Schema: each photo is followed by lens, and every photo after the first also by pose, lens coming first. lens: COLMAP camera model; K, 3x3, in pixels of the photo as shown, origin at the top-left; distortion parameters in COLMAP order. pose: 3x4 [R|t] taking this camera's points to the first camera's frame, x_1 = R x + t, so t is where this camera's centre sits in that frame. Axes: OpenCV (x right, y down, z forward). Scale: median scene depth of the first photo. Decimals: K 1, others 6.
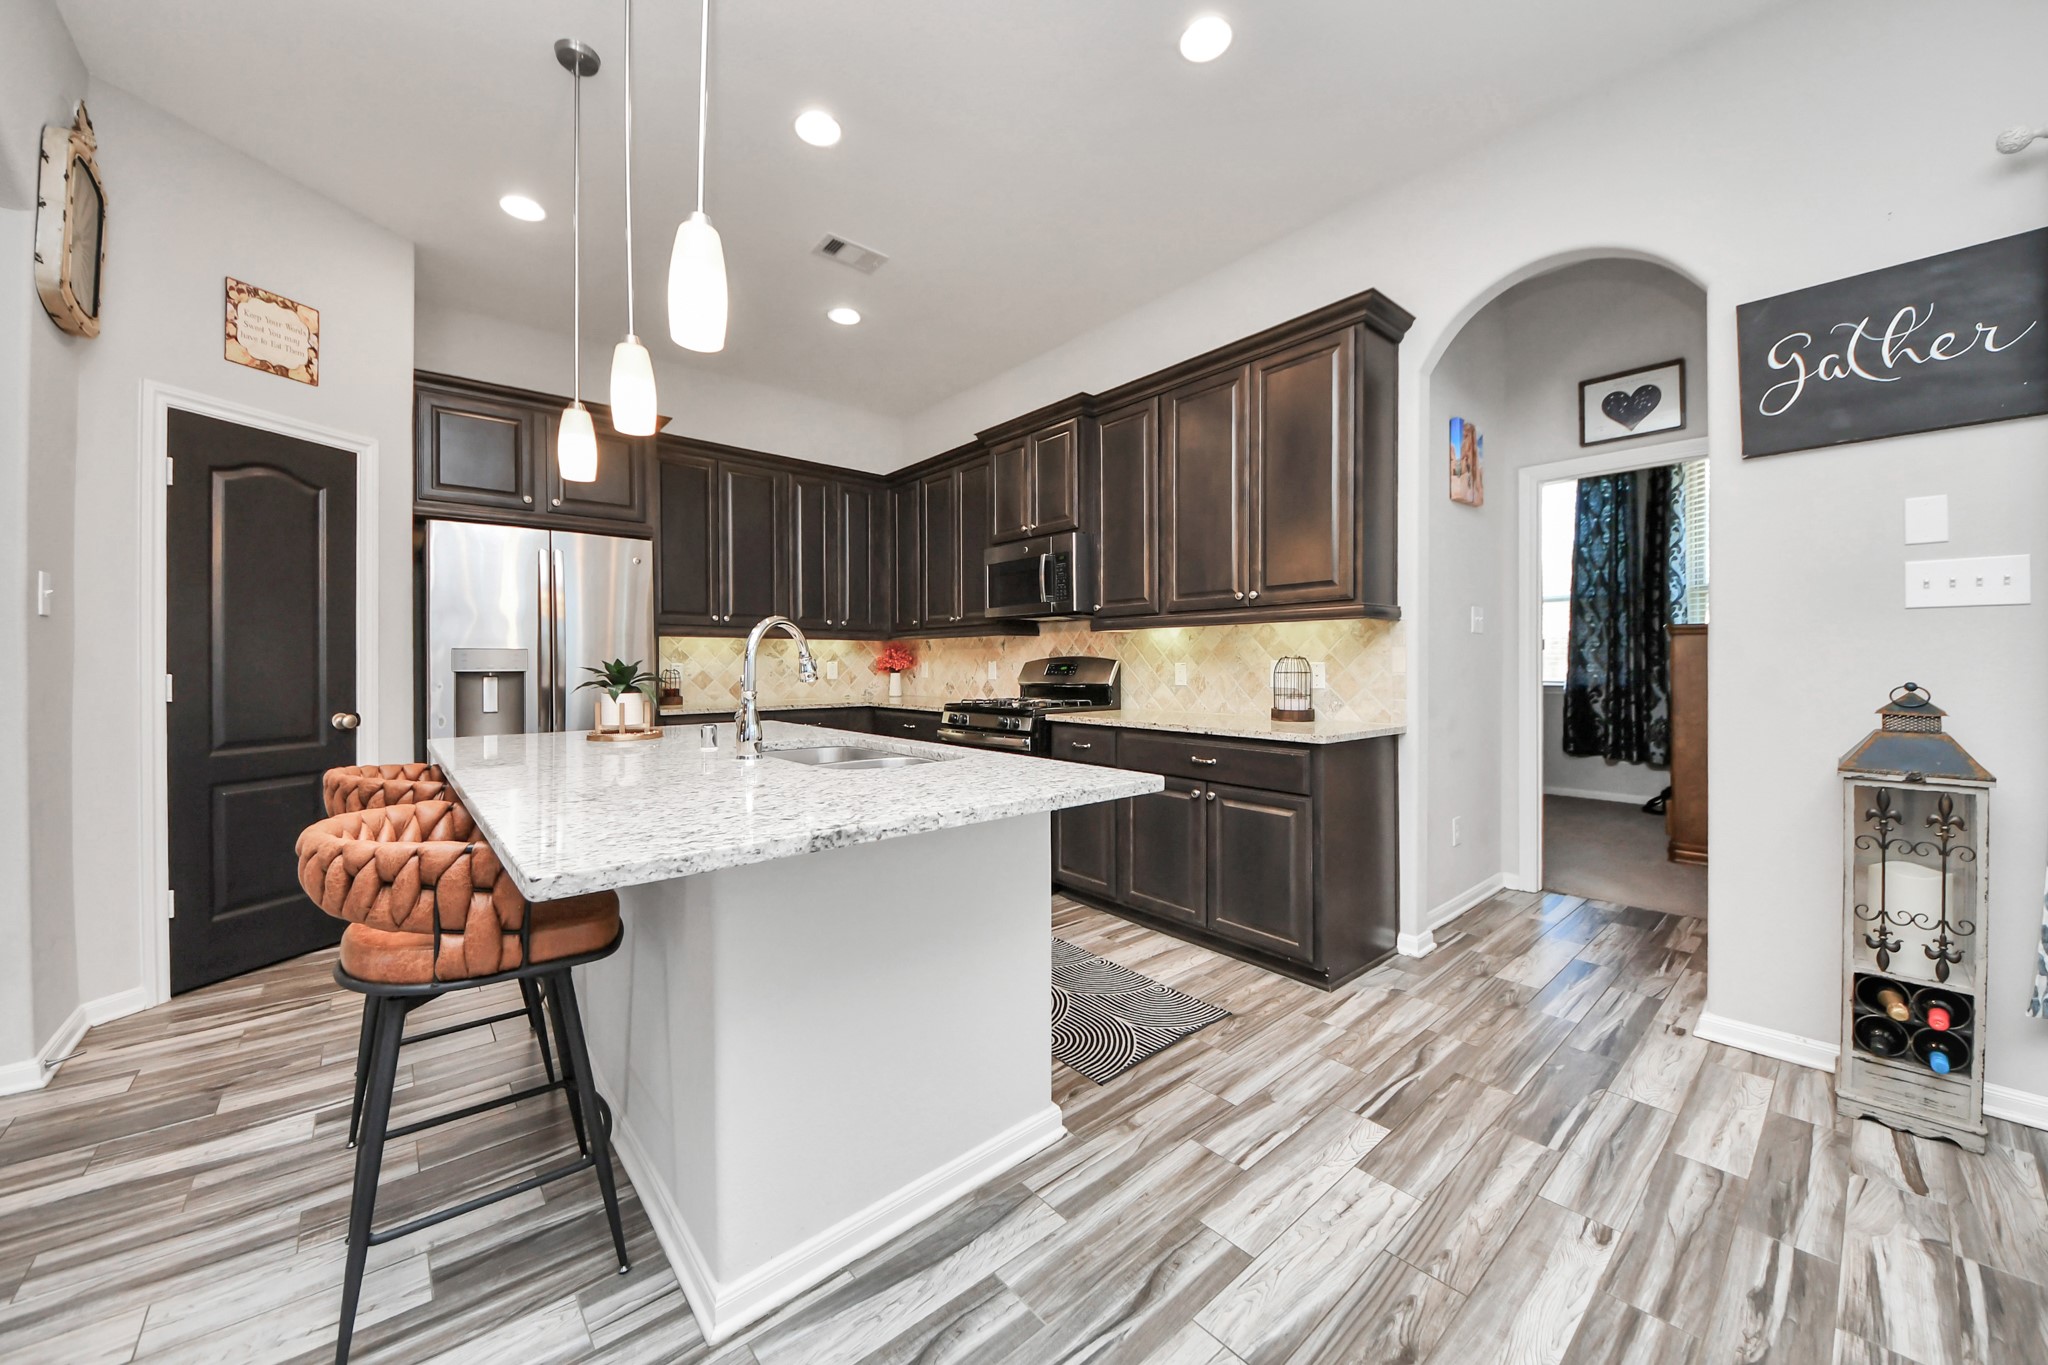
lens RADIAL K [[739.2, 0, 1026.3], [0, 739.2, 679.6], [0, 0, 1]] dist [0.044643, -0.028010]
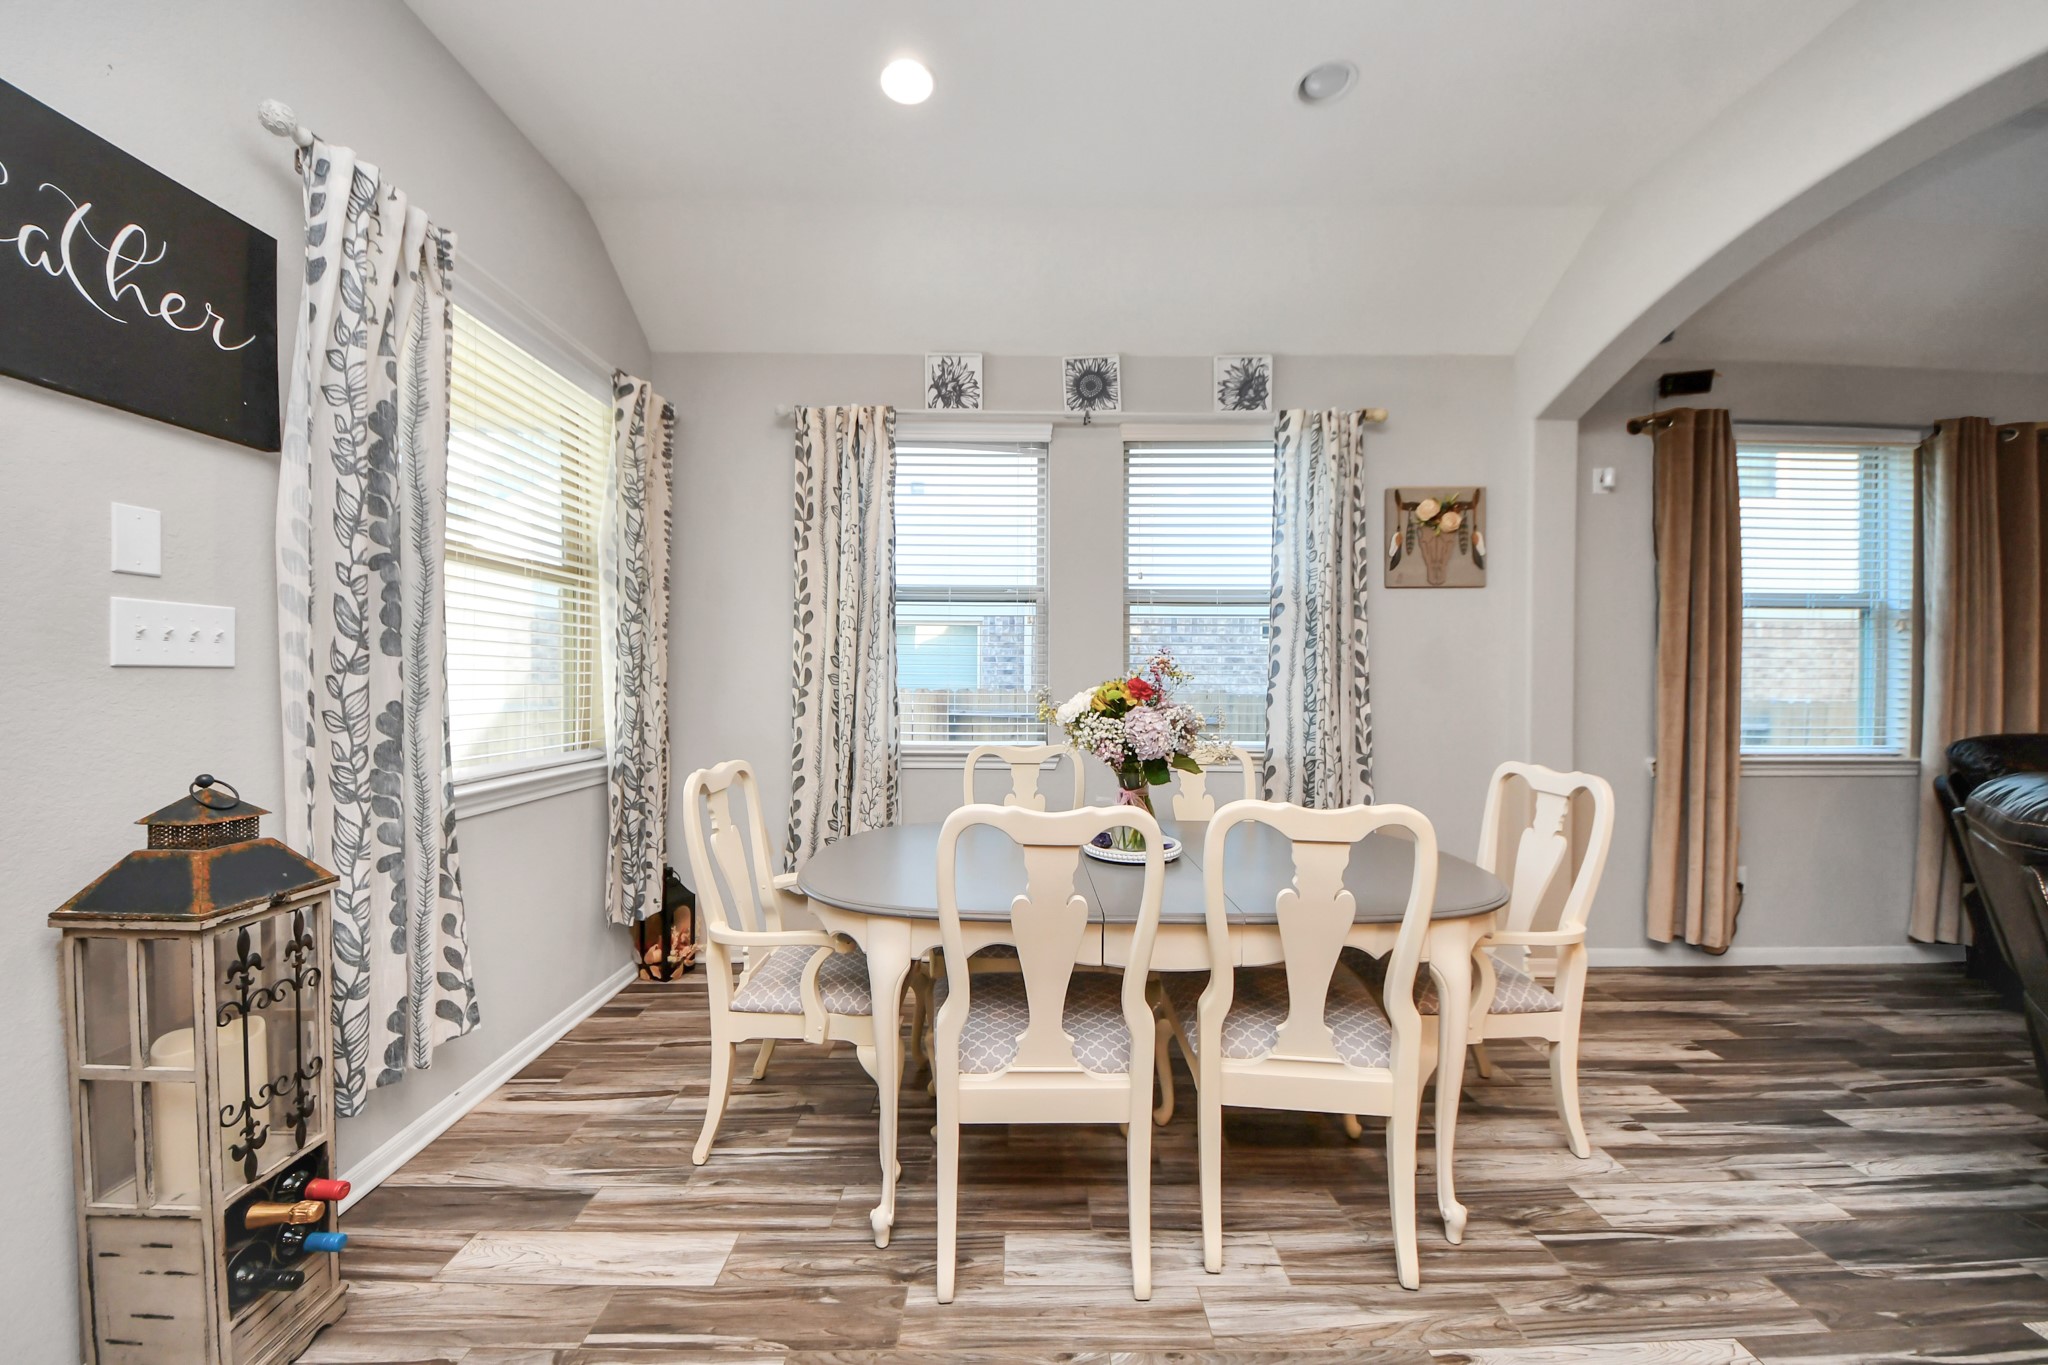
lens RADIAL K [[734.2, 0, 1024.0], [0, 734.2, 682.5], [0, 0, 1]] dist [0.047243, -0.018153]
pose [[-0.767954, -0.003955, 0.640493, 0.077223], [0.012382, 0.999702, 0.021020, -0.056382], [-0.640386, 0.024073, -0.767676, 0.658758]]
